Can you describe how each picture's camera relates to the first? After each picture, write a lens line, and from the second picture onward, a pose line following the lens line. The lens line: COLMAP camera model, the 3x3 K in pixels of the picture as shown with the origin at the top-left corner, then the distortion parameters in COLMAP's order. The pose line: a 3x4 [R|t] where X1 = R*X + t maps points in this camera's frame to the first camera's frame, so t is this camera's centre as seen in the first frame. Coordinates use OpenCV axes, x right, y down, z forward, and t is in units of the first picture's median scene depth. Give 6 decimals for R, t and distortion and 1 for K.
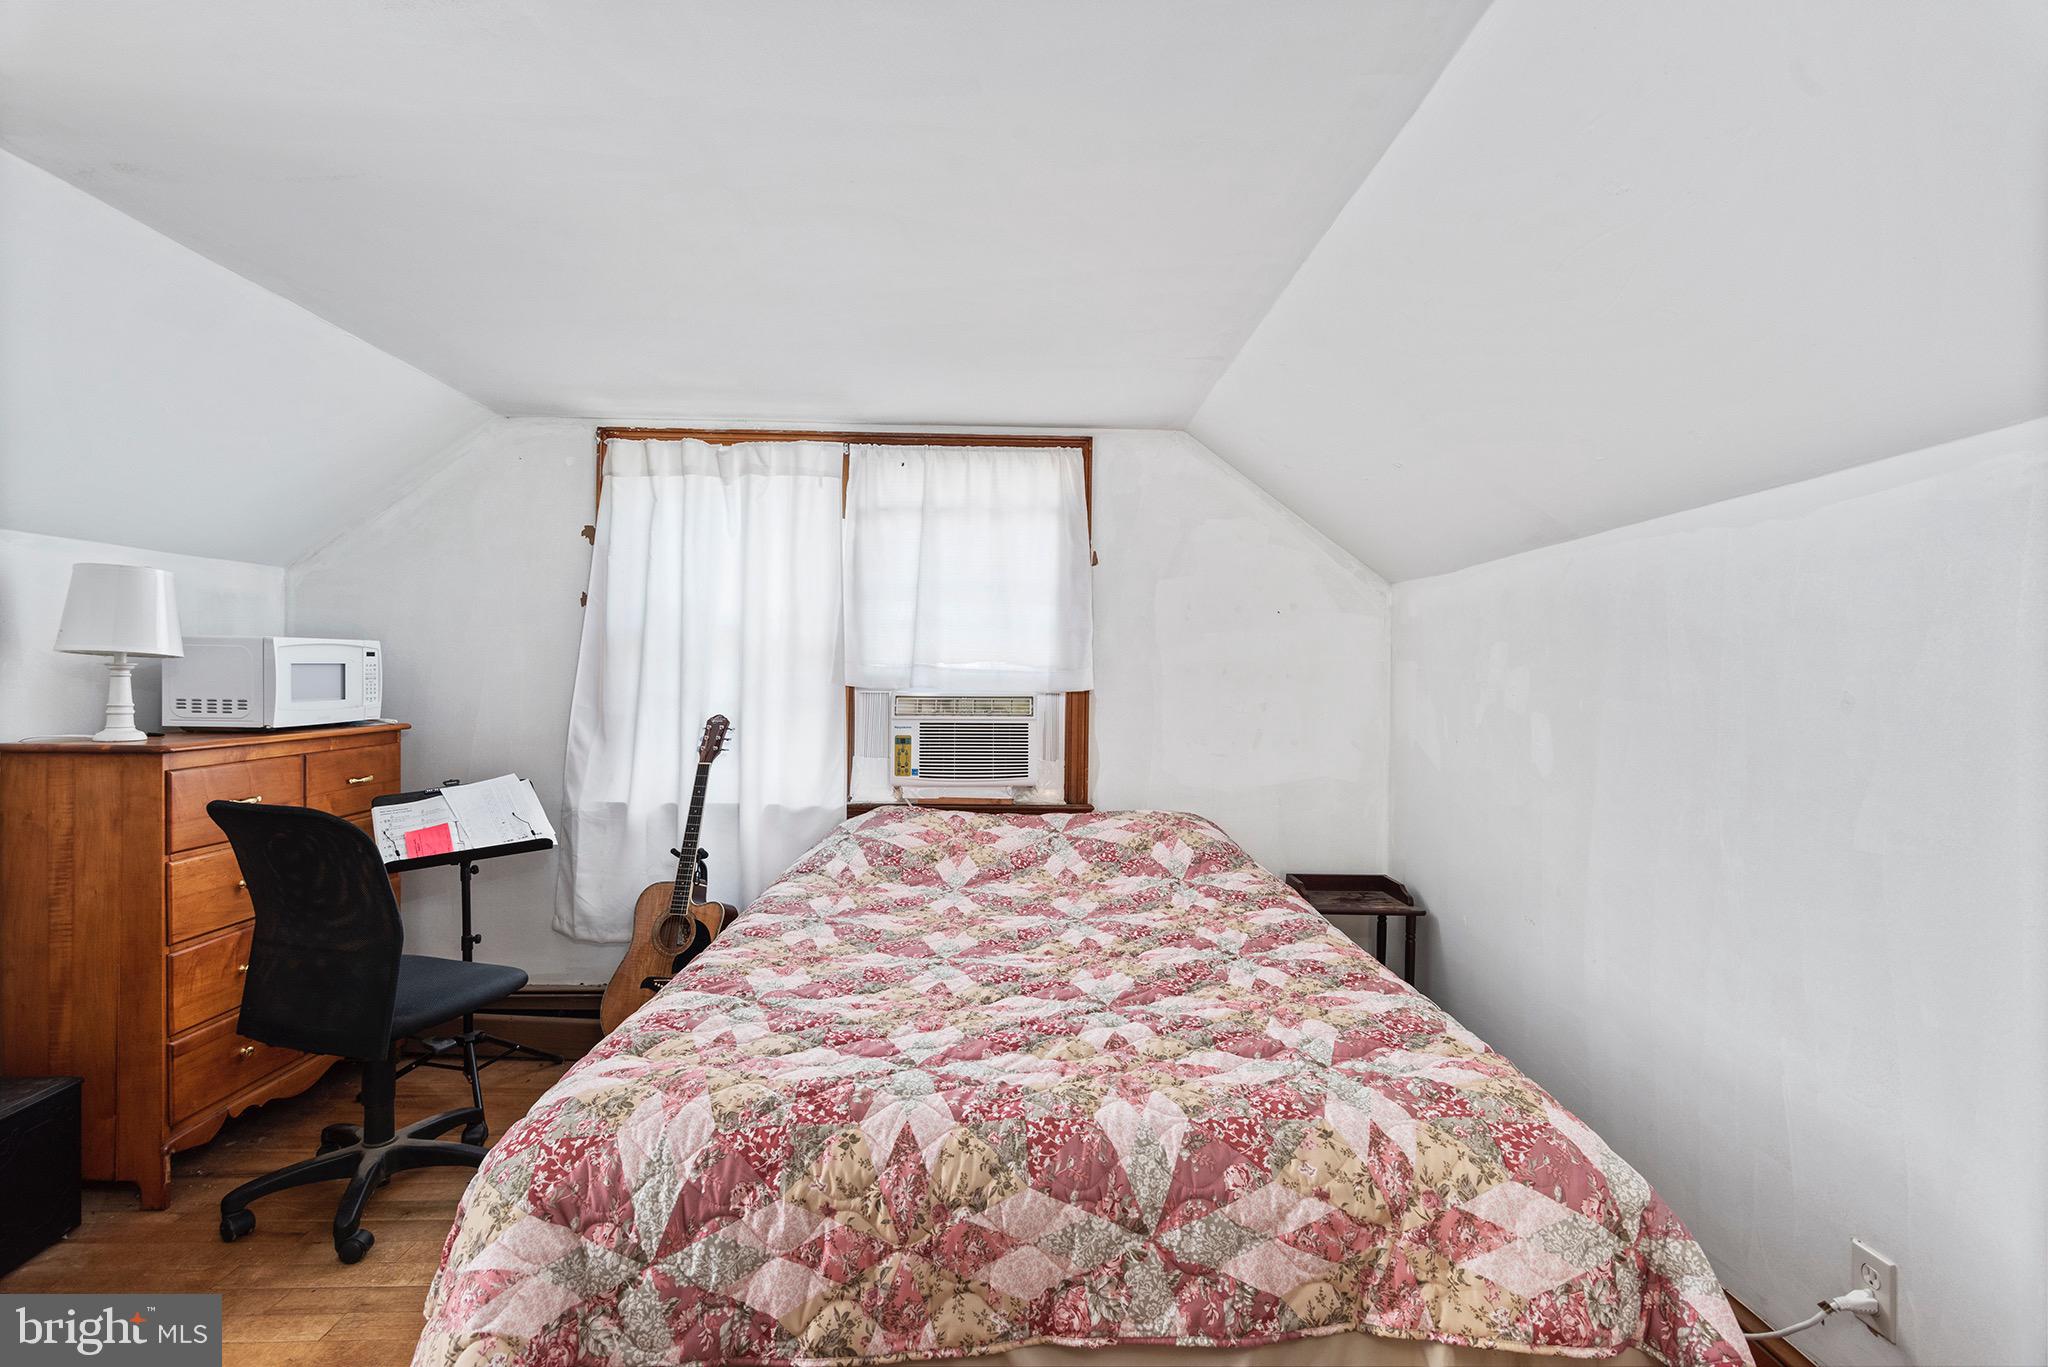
lens RADIAL K [[991.2, 0, 1021.9], [0, 991.2, 690.7], [0, 0, 1]] dist [0.000720, -0.000817]
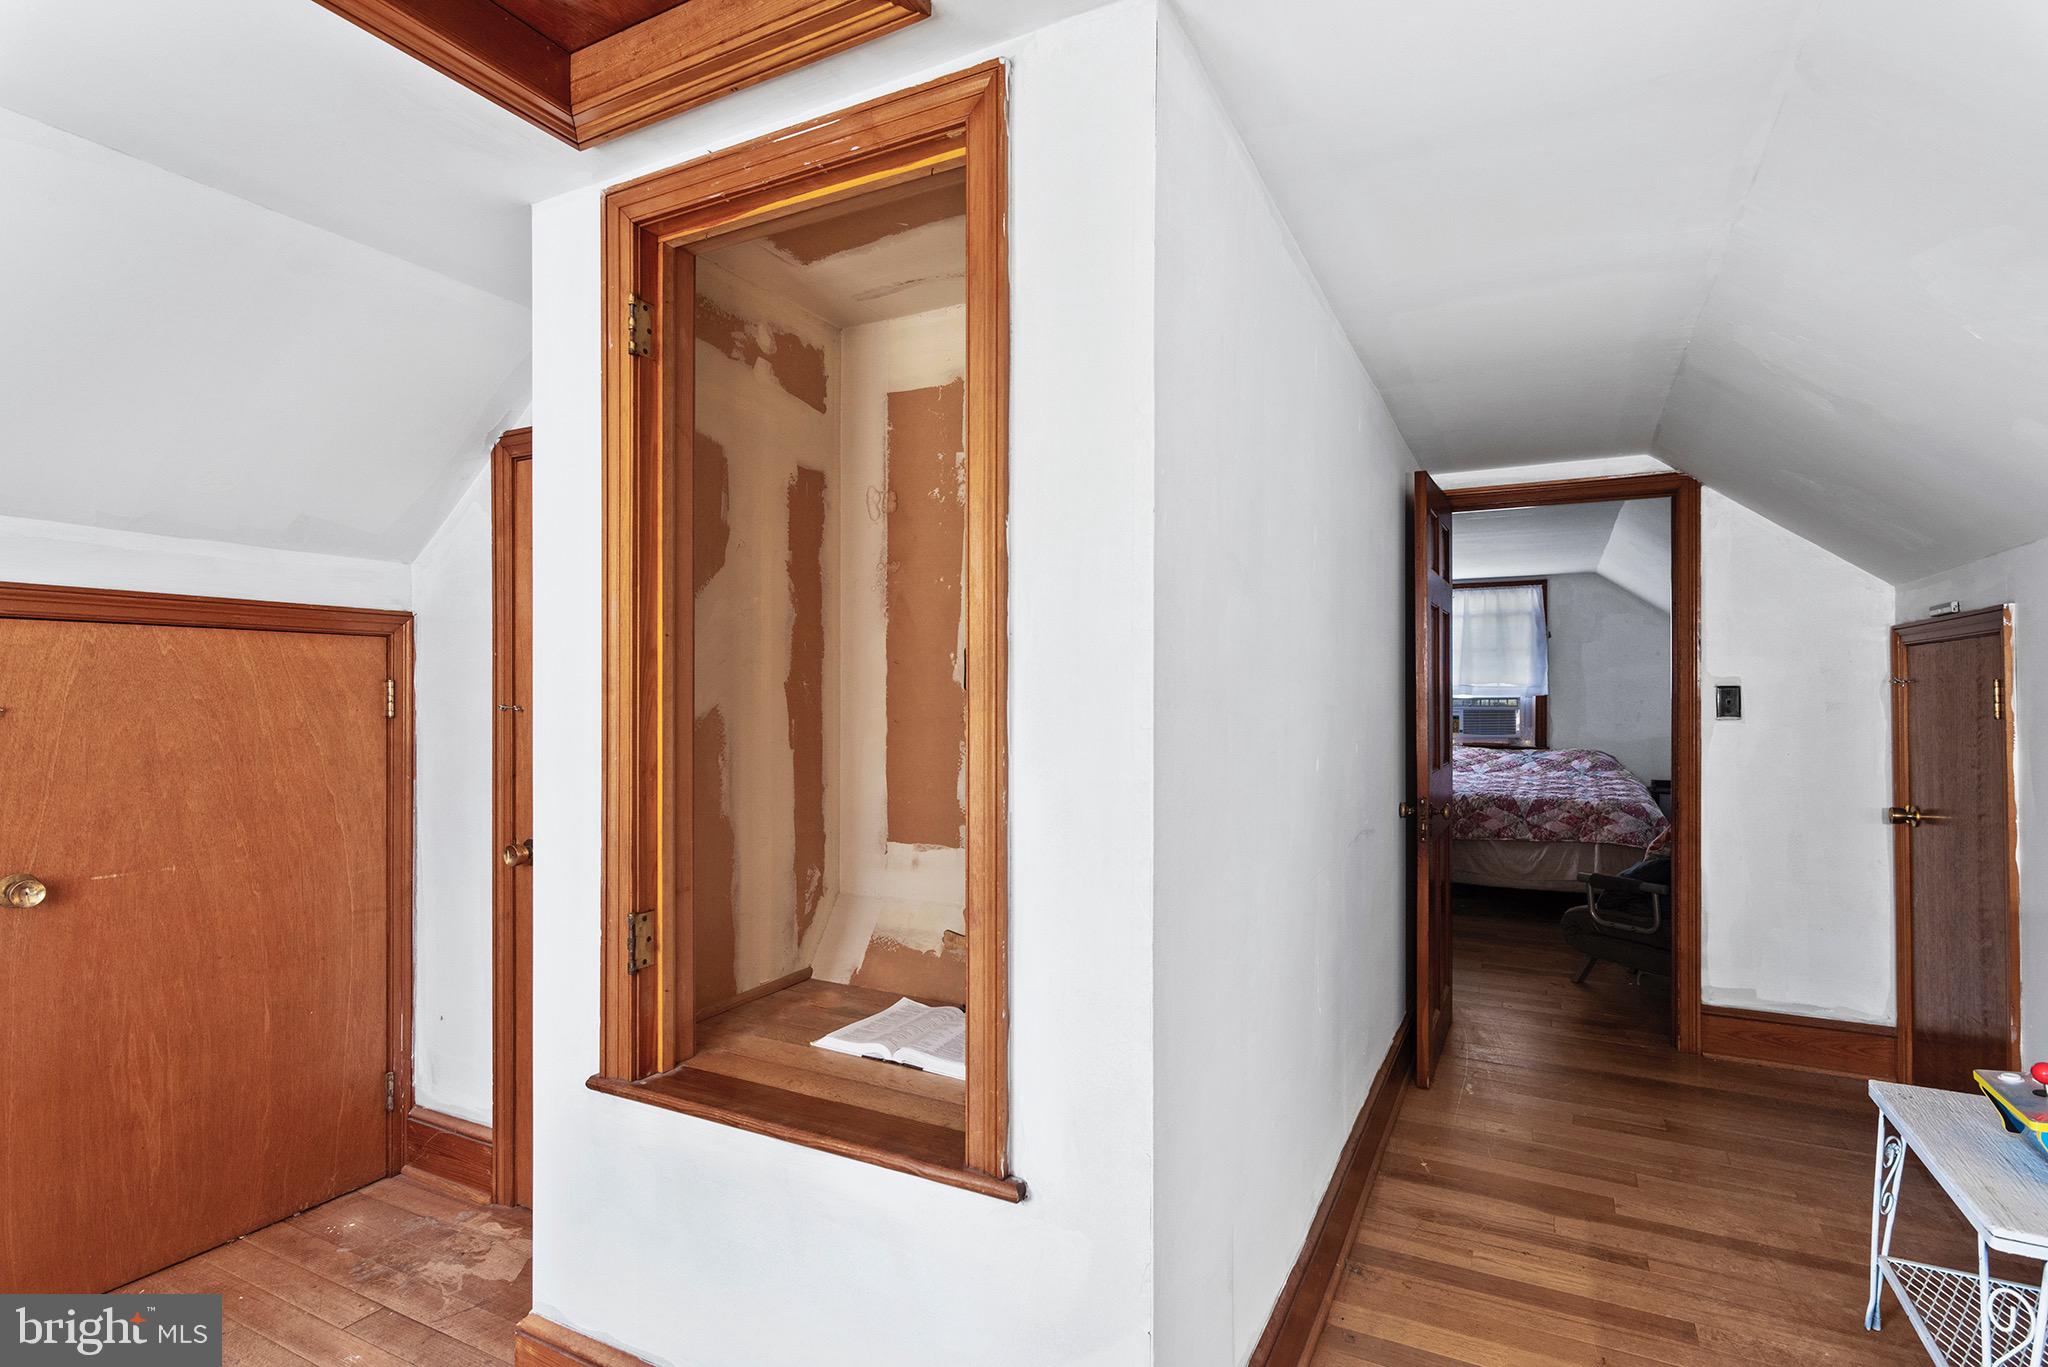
lens RADIAL K [[991.2, 0, 1016.4], [0, 991.2, 695.4], [0, 0, 1]] dist [0.000720, -0.000817]
pose [[0.869057, -0.006662, -0.494668, 0.152548], [0.007018, 0.999975, -0.001138, -0.006309], [0.494663, -0.002483, 0.869081, -1.727310]]
